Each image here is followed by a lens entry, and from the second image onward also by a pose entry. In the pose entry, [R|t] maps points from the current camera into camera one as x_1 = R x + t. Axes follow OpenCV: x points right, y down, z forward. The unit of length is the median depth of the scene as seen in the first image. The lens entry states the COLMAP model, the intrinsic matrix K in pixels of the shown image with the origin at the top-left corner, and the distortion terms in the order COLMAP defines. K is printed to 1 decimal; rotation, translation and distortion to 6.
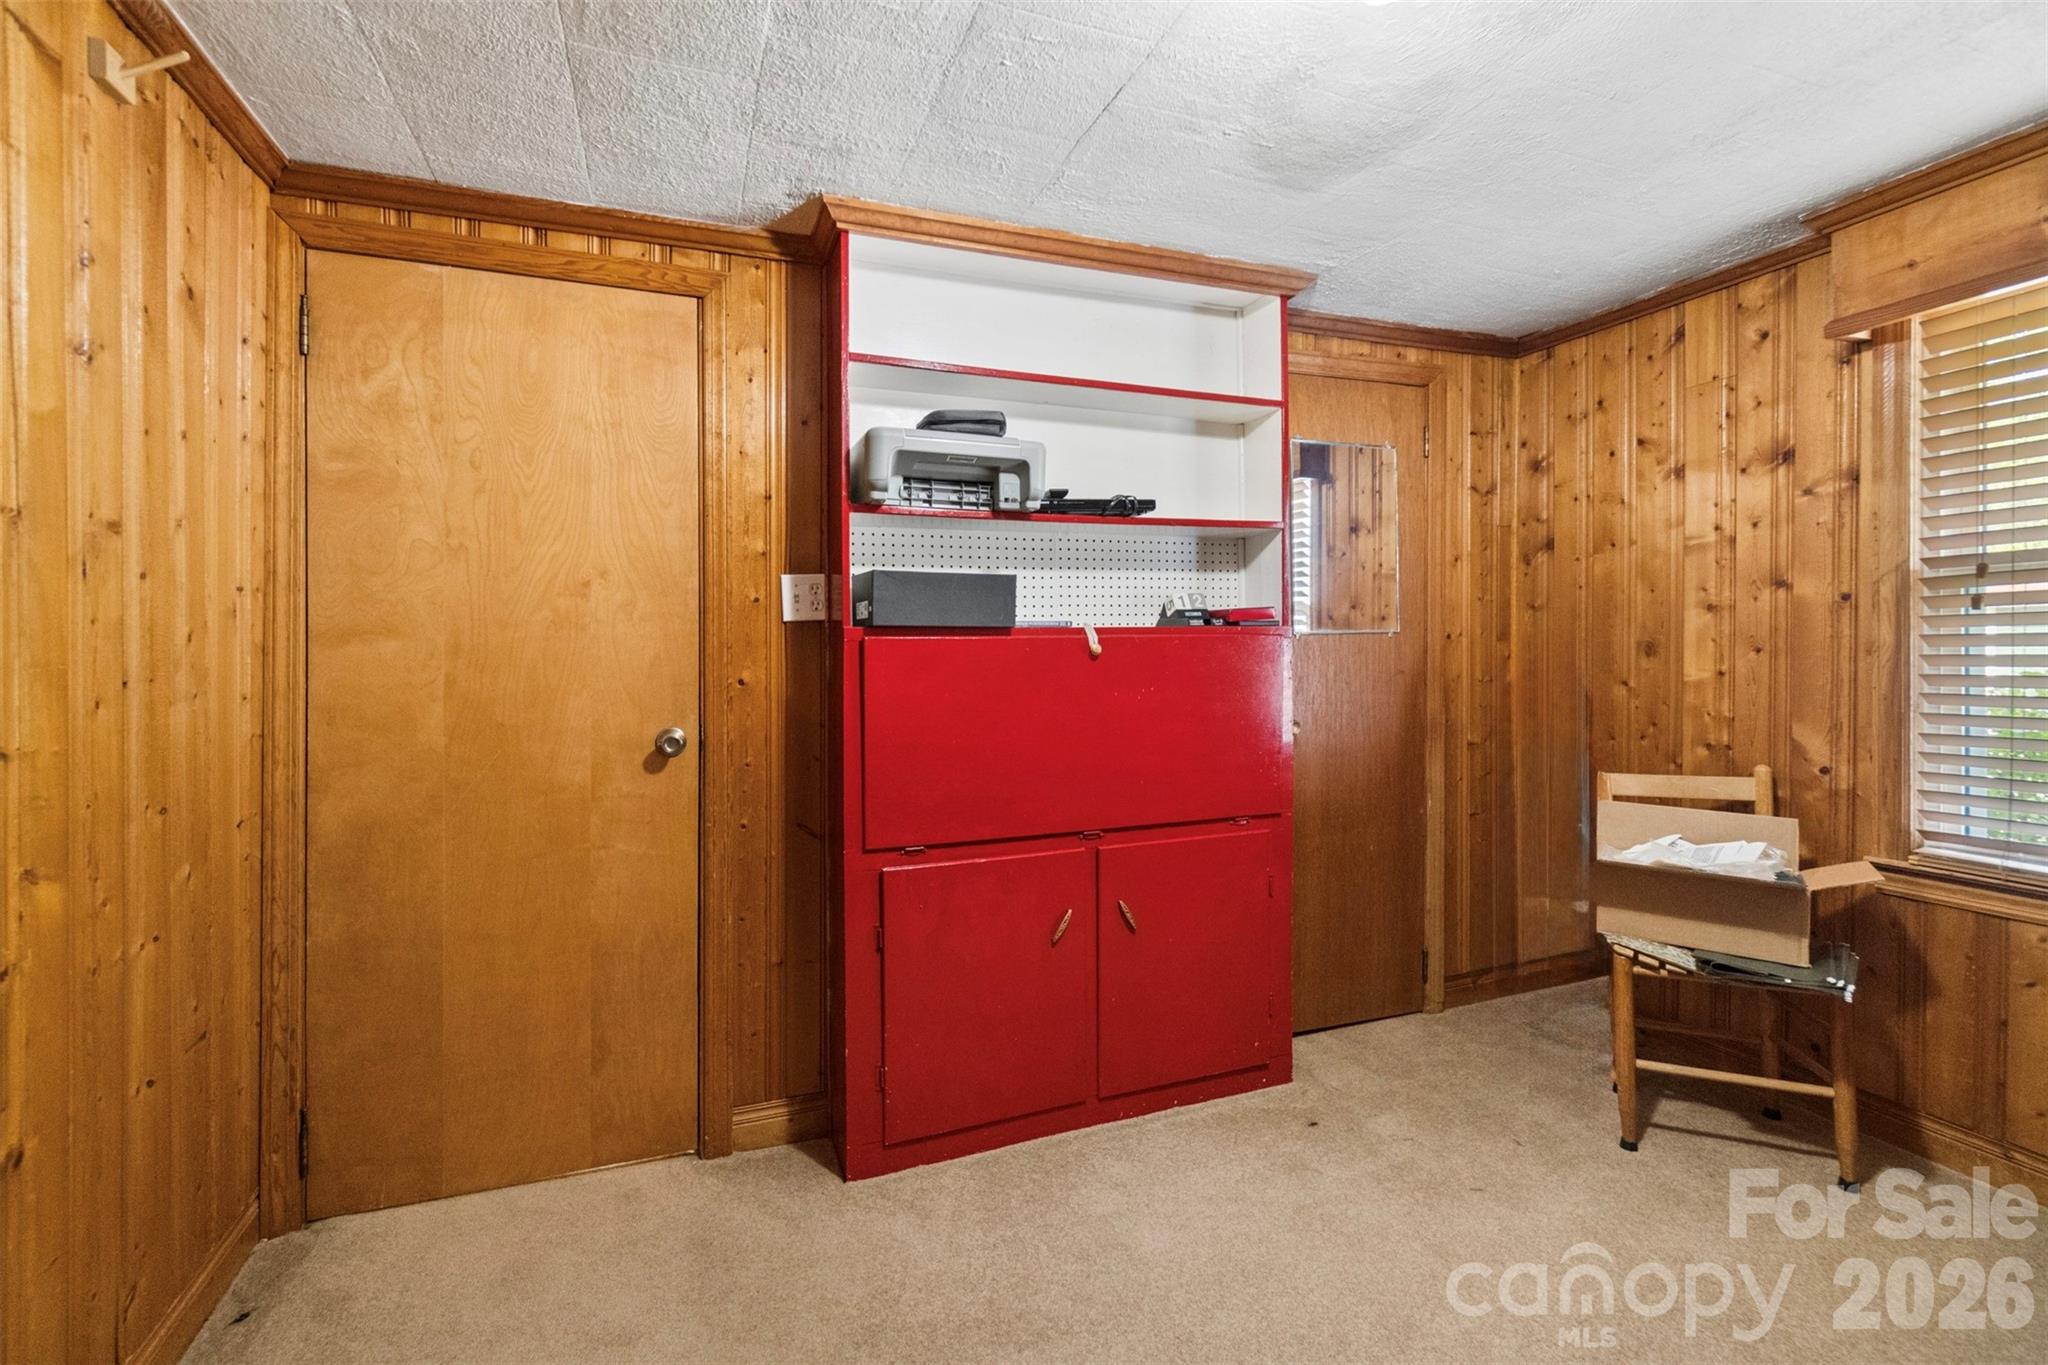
lens RADIAL K [[888.7, 0, 1018.8], [0, 888.7, 665.1], [0, 0, 1]] dist [-0.013252, 0.000732]
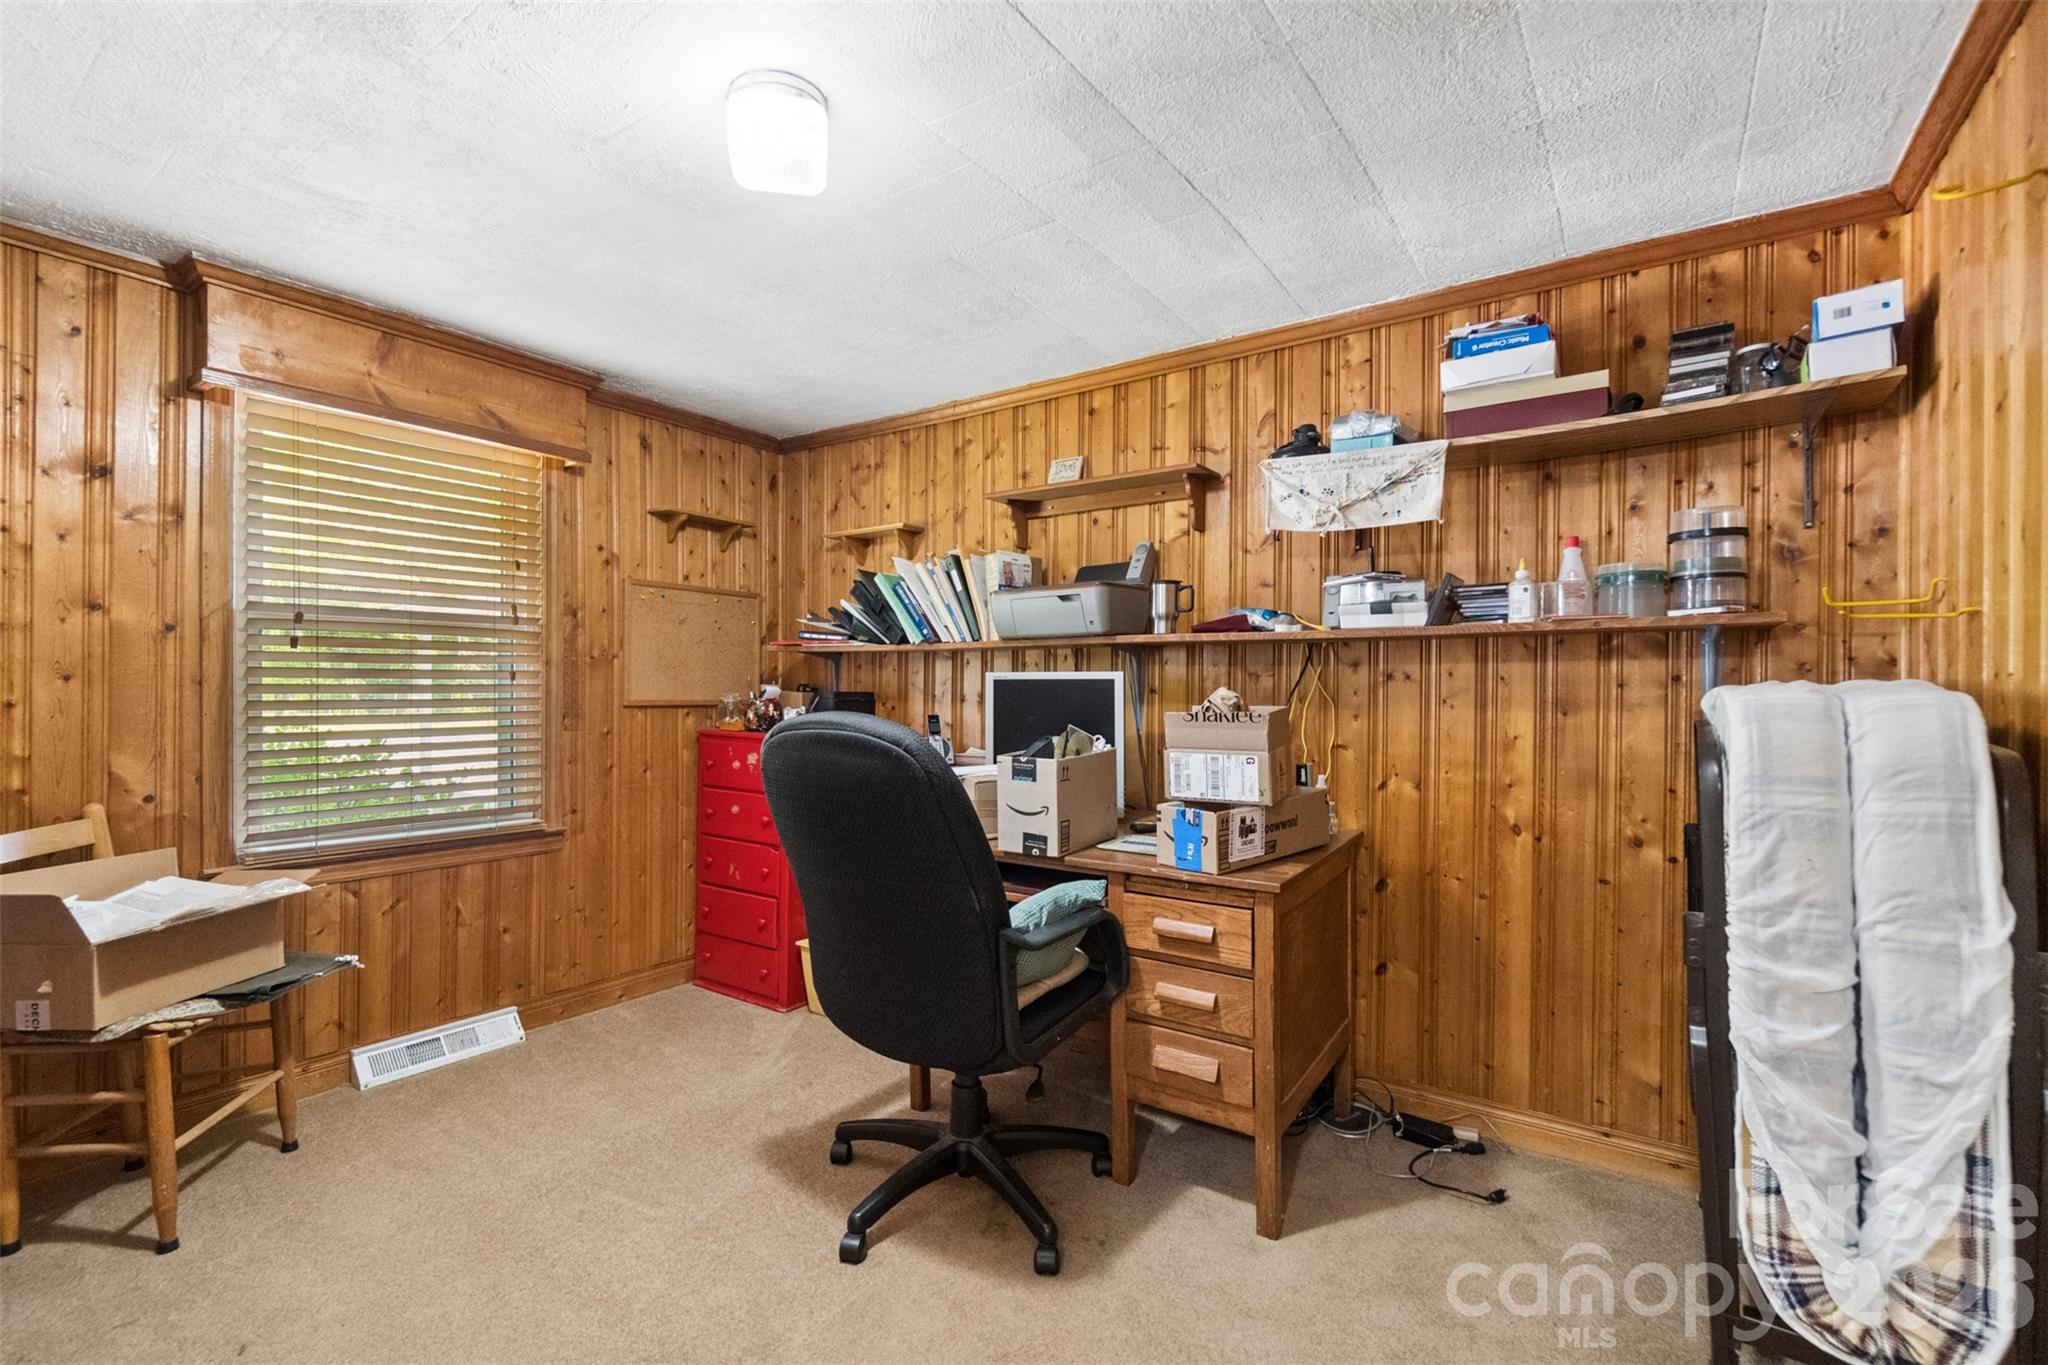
lens RADIAL K [[888.7, 0, 1022.9], [0, 888.7, 689.4], [0, 0, 1]] dist [-0.013252, 0.000732]
pose [[-0.552785, -0.006251, 0.833300, -0.458292], [0.000840, 0.999967, 0.008059, -0.011966], [-0.833323, 0.005155, -0.552762, 0.714187]]
